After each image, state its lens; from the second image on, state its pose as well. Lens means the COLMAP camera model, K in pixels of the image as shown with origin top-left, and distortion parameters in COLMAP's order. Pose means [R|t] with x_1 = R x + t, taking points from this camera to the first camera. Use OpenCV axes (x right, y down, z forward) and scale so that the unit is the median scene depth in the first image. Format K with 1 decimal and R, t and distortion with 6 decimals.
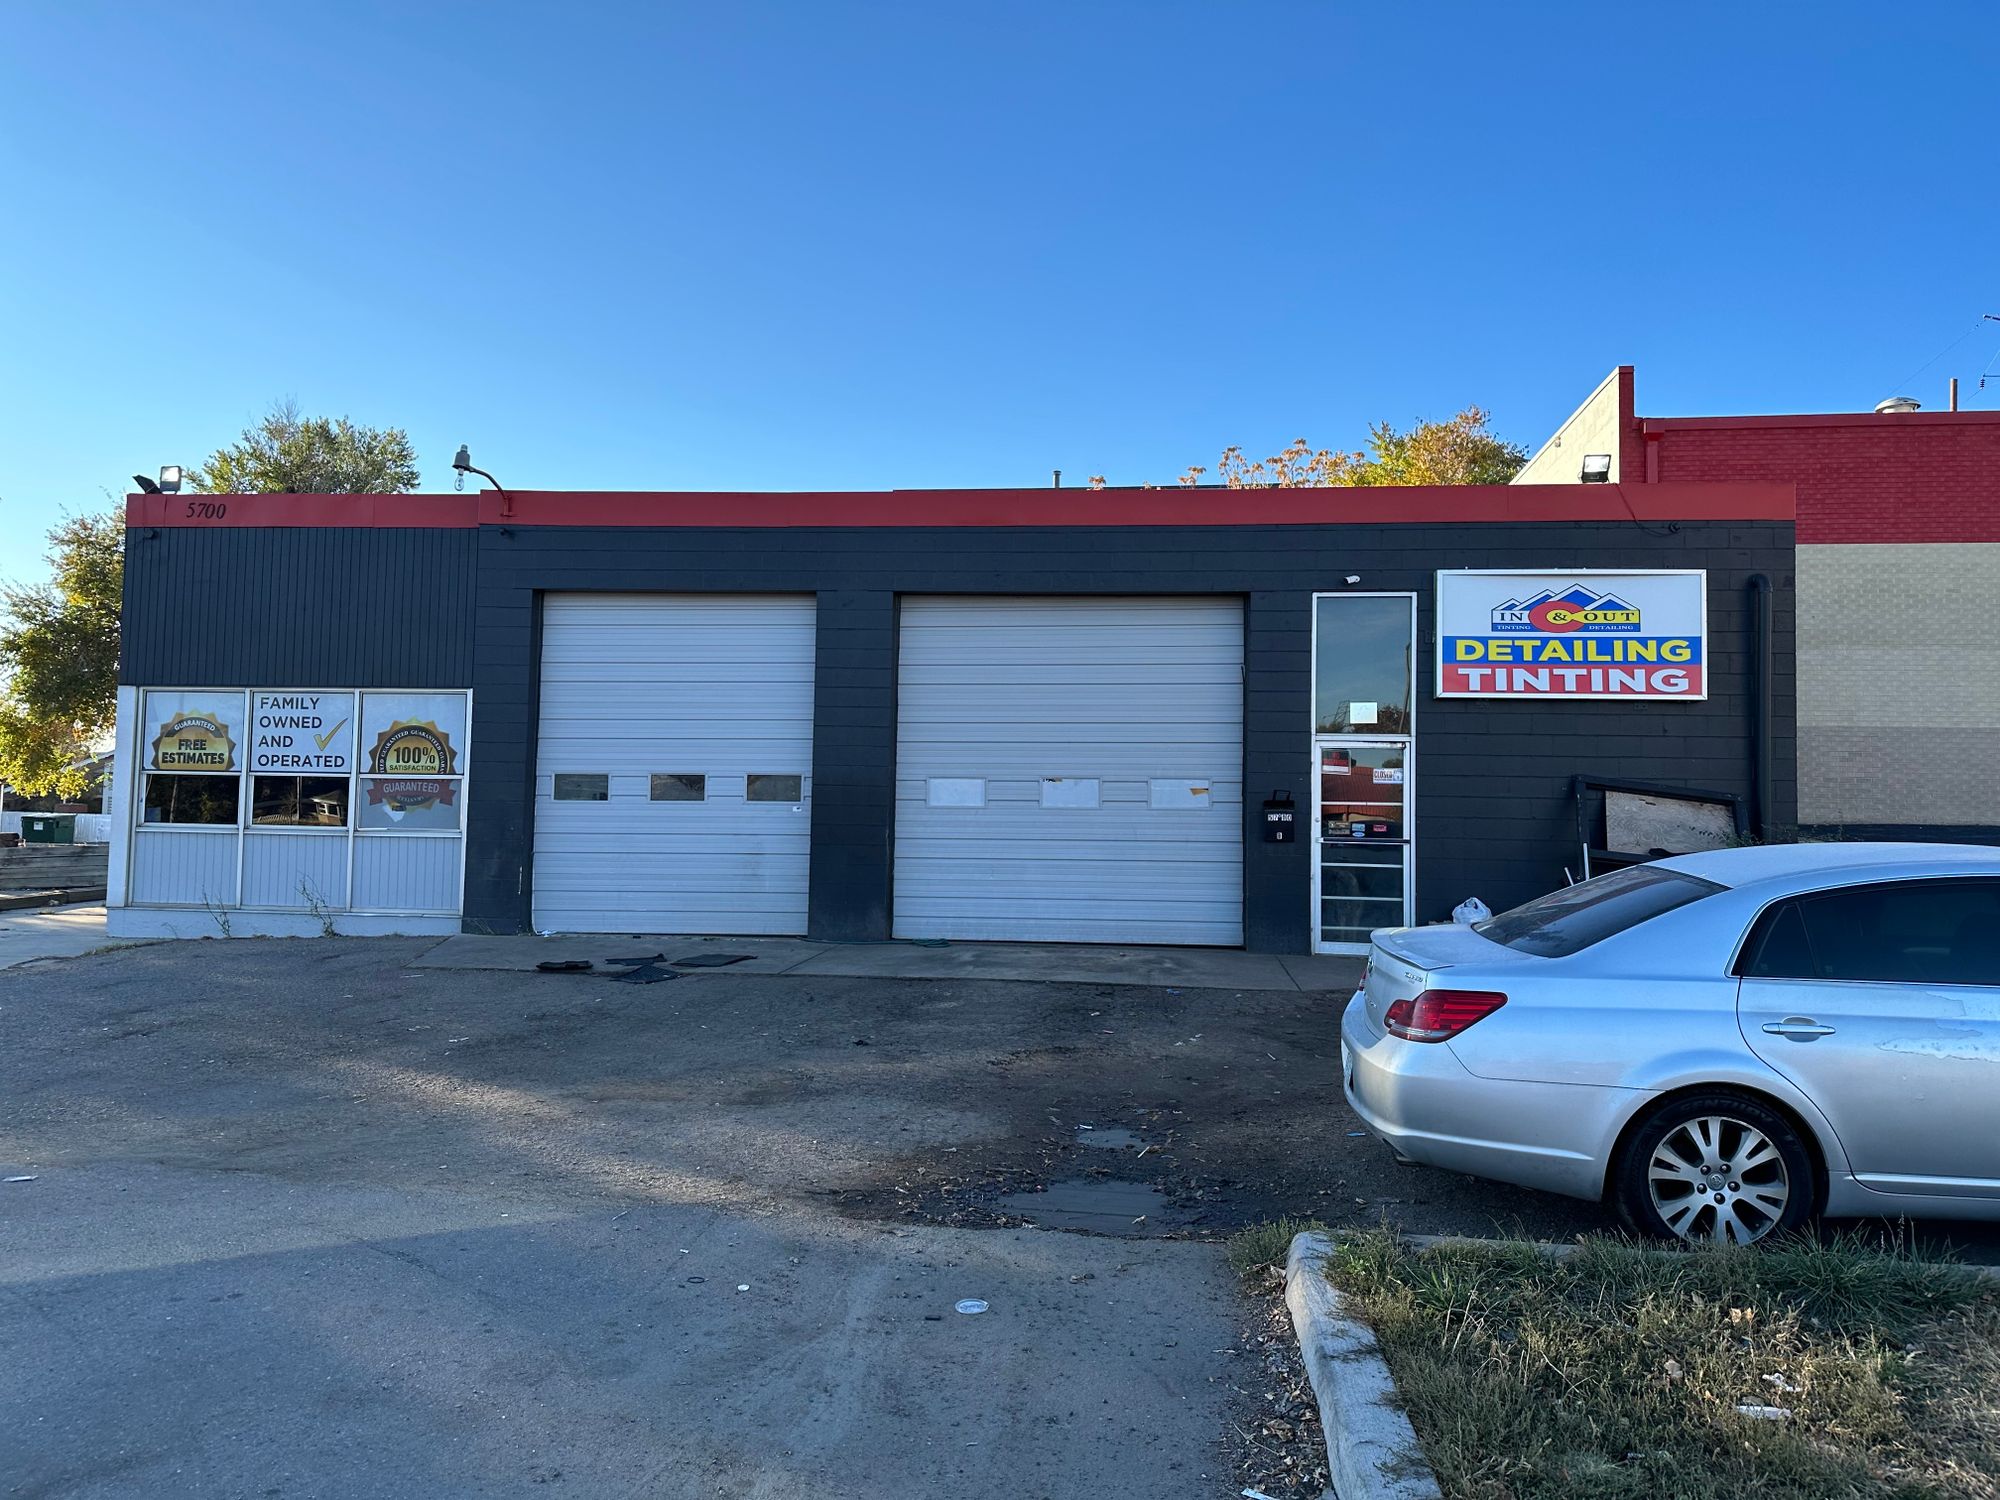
lens RADIAL K [[1402.5, 0, 1009.3], [0, 1402.5, 752.6], [0, 0, 1]] dist [0.061769, -0.070879]
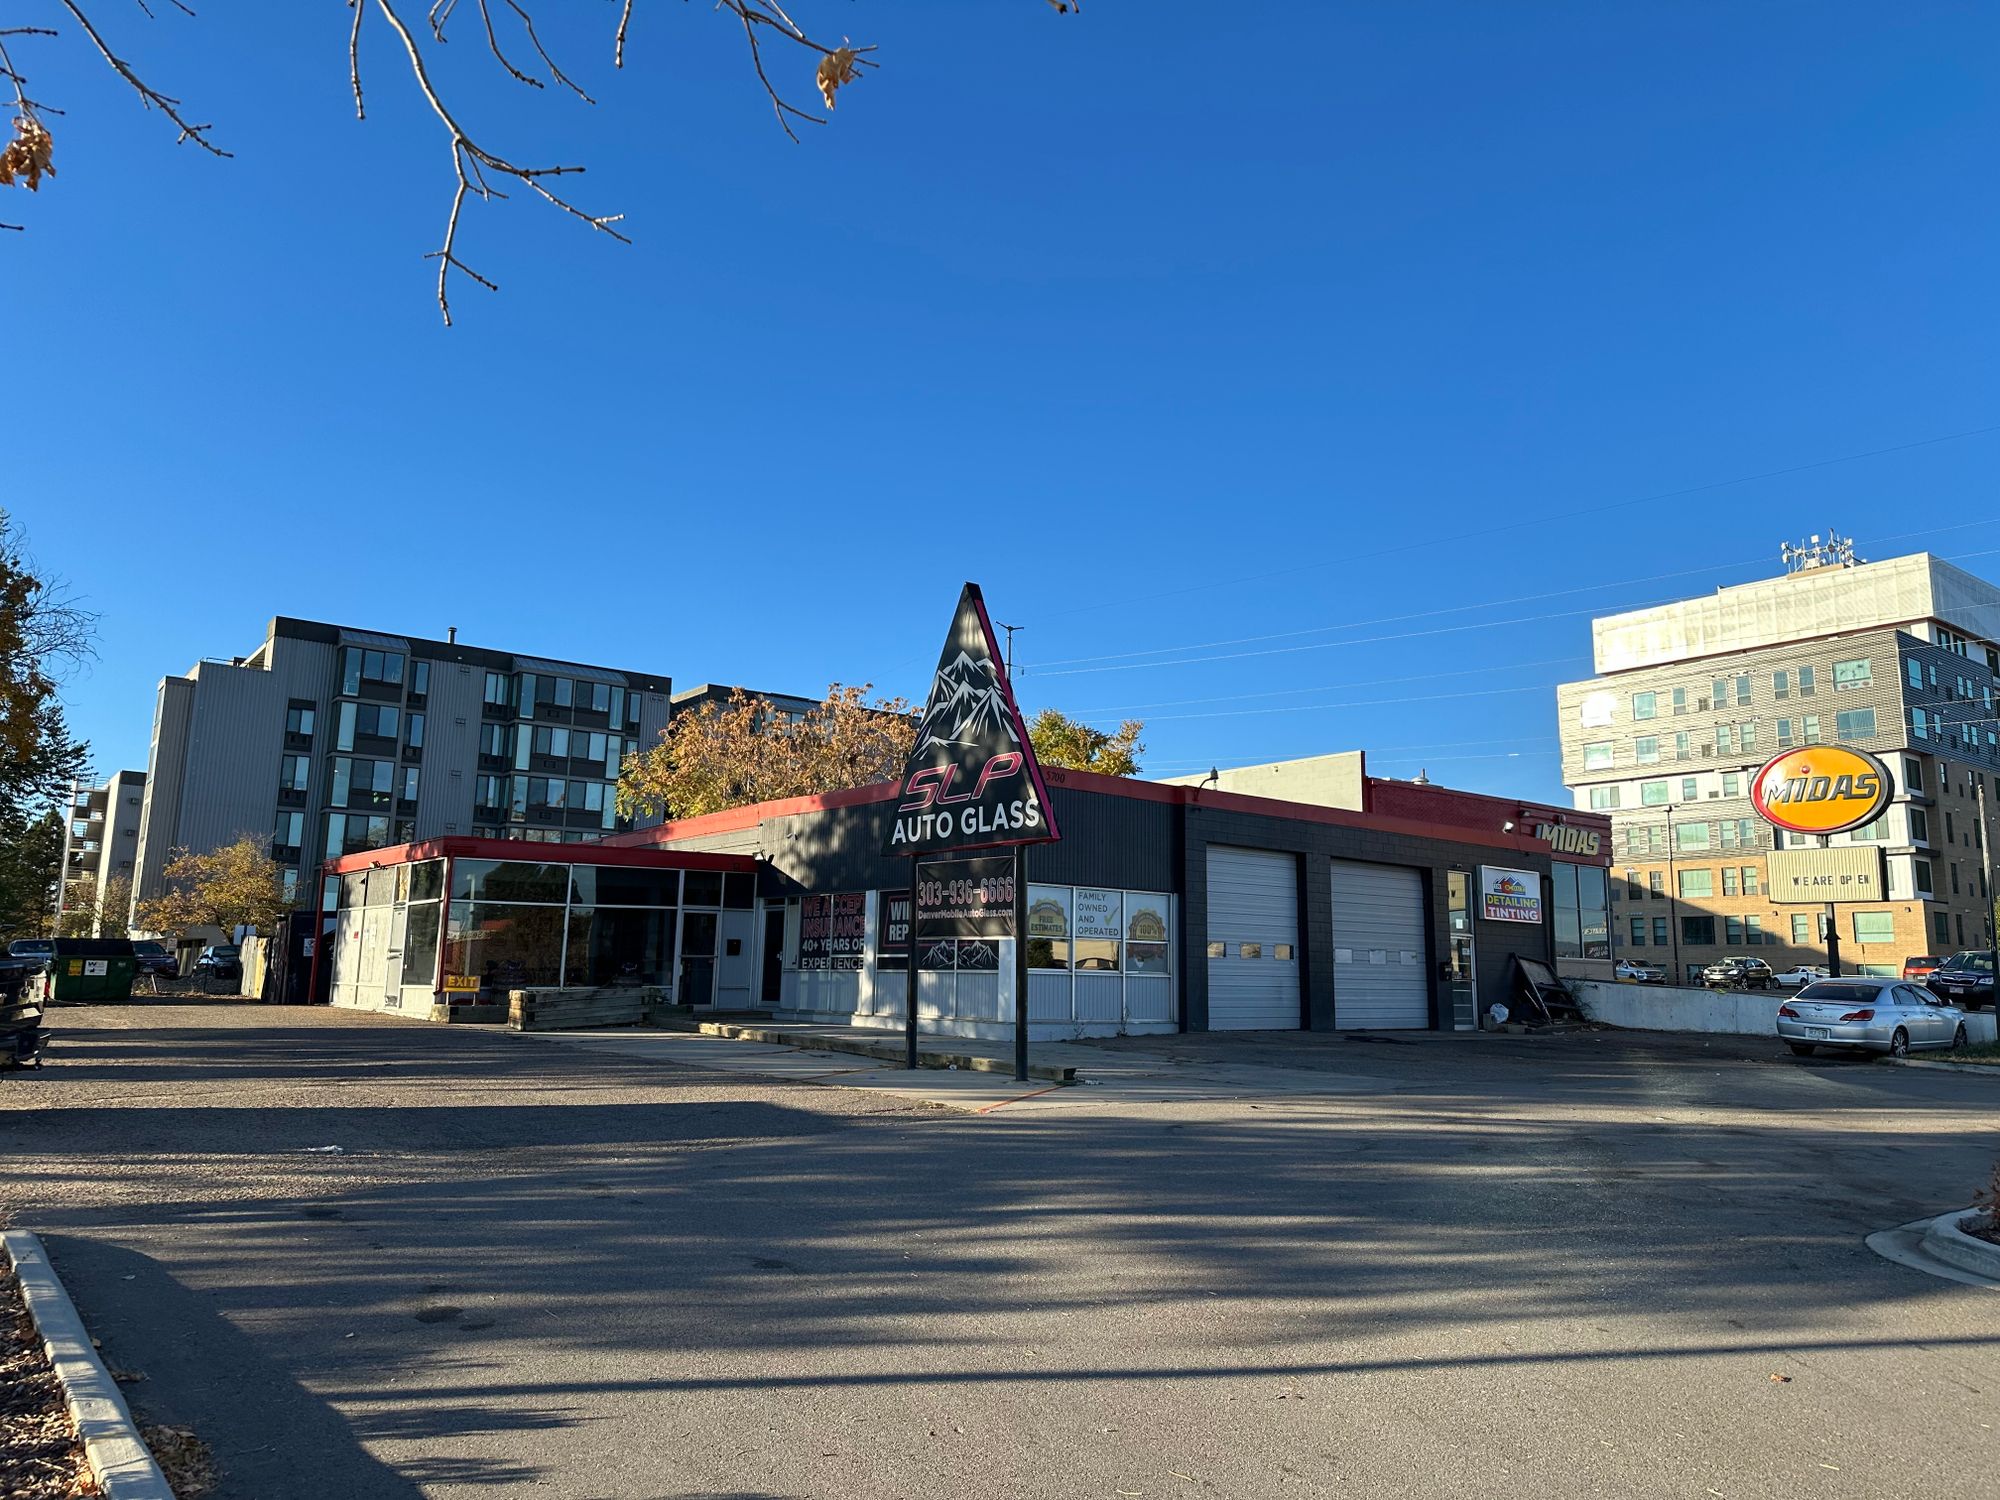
lens RADIAL K [[1402.5, 0, 1003.5], [0, 1402.5, 738.8], [0, 0, 1]] dist [0.061769, -0.070879]
pose [[0.695811, 0.118688, 0.708350, -1.829259], [-0.040435, 0.991161, -0.126355, -0.005651], [-0.717086, 0.059277, 0.694460, -0.093047]]
